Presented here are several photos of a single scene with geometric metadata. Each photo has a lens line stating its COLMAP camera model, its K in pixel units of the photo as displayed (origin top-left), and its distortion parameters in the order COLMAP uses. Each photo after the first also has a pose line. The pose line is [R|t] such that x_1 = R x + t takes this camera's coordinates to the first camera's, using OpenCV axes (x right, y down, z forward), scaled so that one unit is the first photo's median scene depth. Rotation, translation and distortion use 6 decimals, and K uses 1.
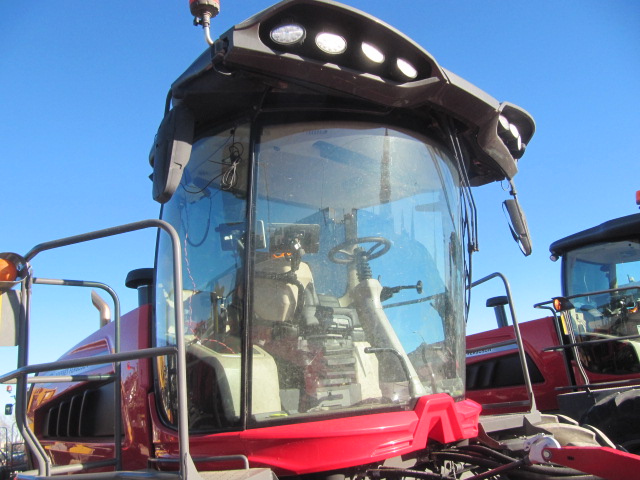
lens RADIAL K [[529.7, 0, 320.0], [0, 529.7, 240.0], [0, 0, 1]] dist [-0.045373, 0.008685]
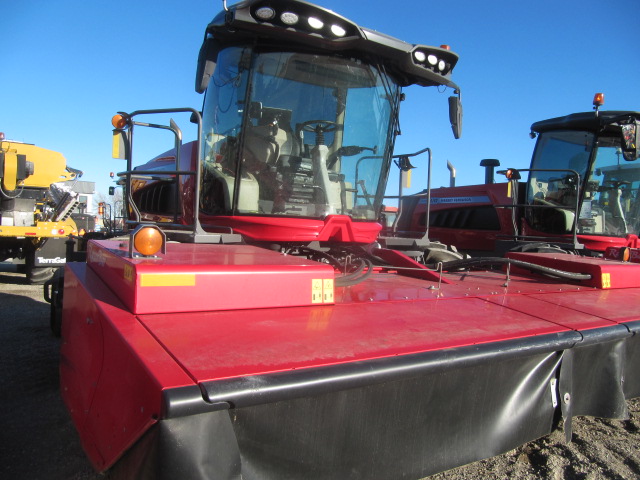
lens RADIAL K [[525.6, 0, 322.3], [0, 525.6, 227.1], [0, 0, 1]] dist [-0.051121, 0.003085]
pose [[0.979787, 0.156408, -0.124713, 0.368298], [-0.111102, 0.943912, 0.310945, -0.211332], [0.166352, -0.290805, 0.942210, -0.687998]]
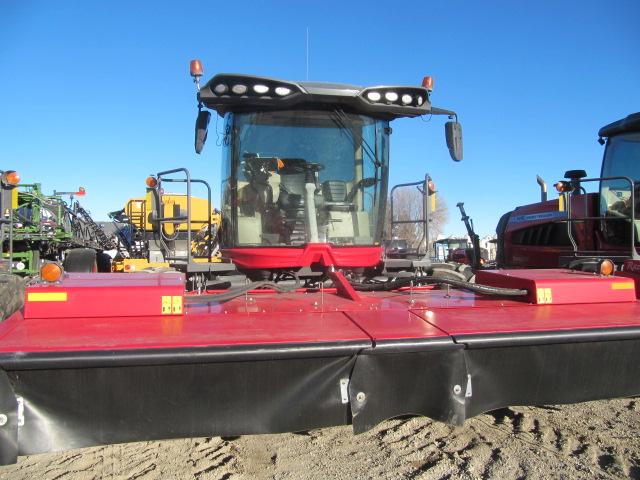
lens RADIAL K [[534.3, 0, 320.8], [0, 534.3, 222.0], [0, 0, 1]] dist [-0.041534, -0.002419]
pose [[0.871639, 0.080637, -0.483471, 1.164612], [0.057358, 0.962817, 0.263995, -0.323906], [0.486782, -0.257839, 0.834603, -0.691882]]
